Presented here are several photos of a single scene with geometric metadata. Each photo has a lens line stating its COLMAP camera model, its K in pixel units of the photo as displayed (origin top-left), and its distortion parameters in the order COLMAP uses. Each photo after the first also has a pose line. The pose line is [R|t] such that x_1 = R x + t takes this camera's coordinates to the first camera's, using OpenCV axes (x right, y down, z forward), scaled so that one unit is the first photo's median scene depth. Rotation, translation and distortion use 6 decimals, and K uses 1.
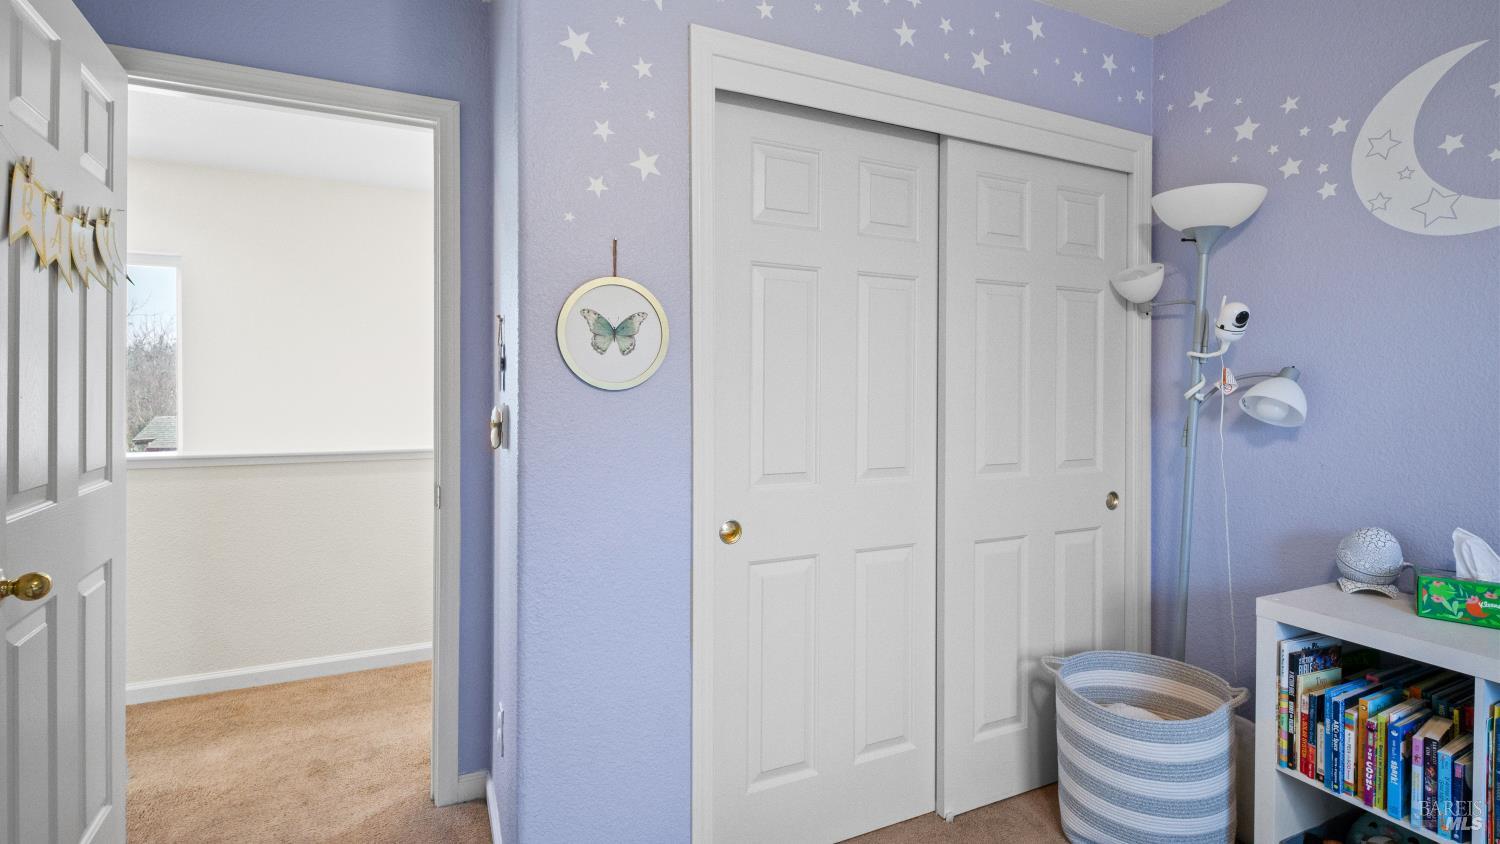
lens RADIAL K [[683.3, 0, 749.1], [0, 683.3, 390.1], [0, 0, 1]] dist [0.000912, -0.000066]
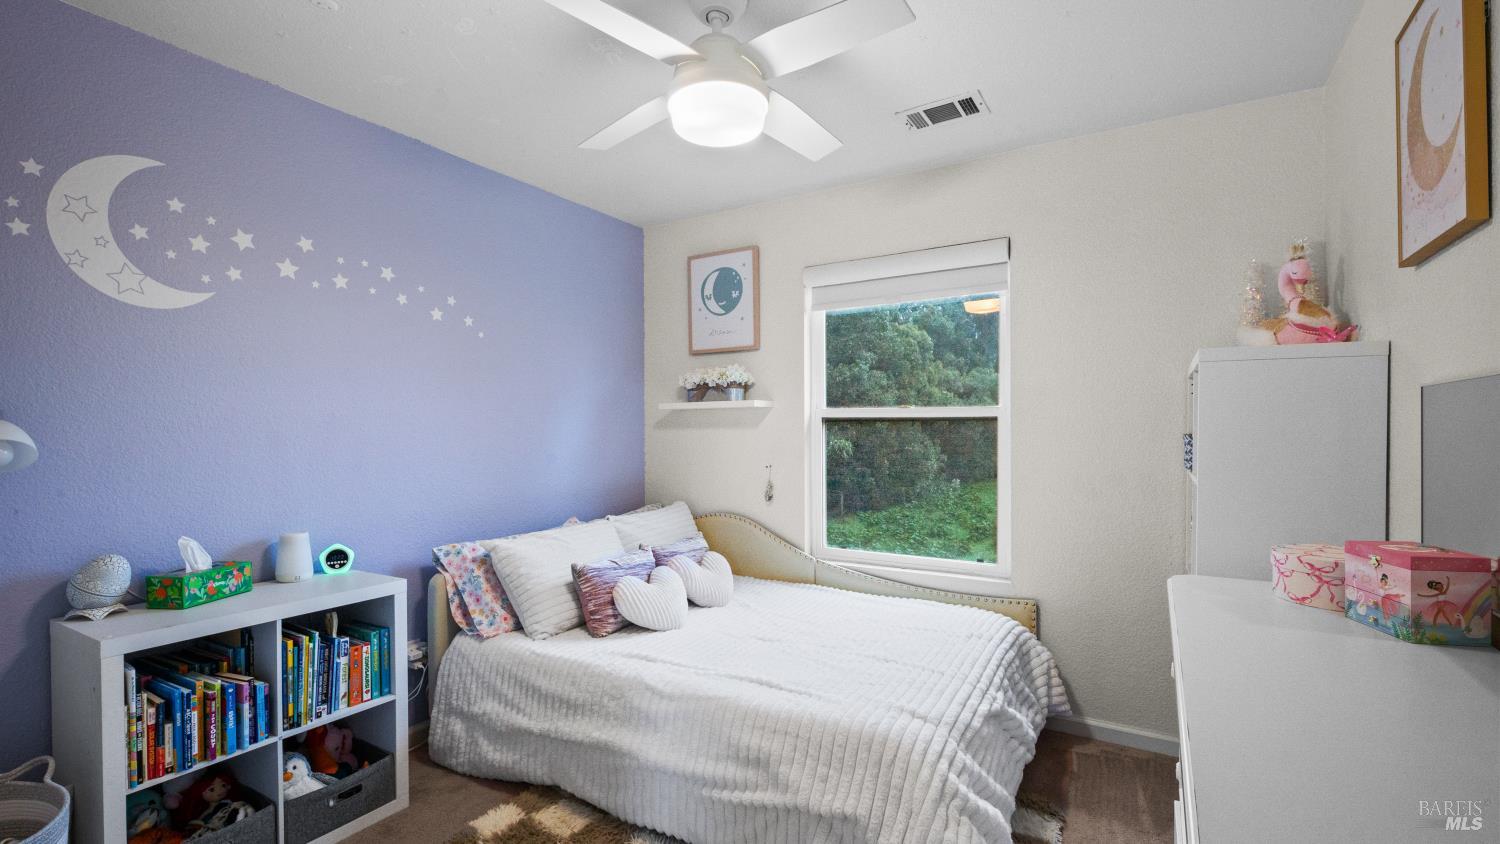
lens RADIAL K [[675.9, 0, 745.2], [0, 675.9, 433.3], [0, 0, 1]] dist [0.010751, -0.006683]
pose [[-0.549639, -0.009442, 0.835349, -0.616831], [0.004770, 0.999884, 0.014440, -0.009167], [-0.835389, 0.011921, -0.549530, 0.780992]]
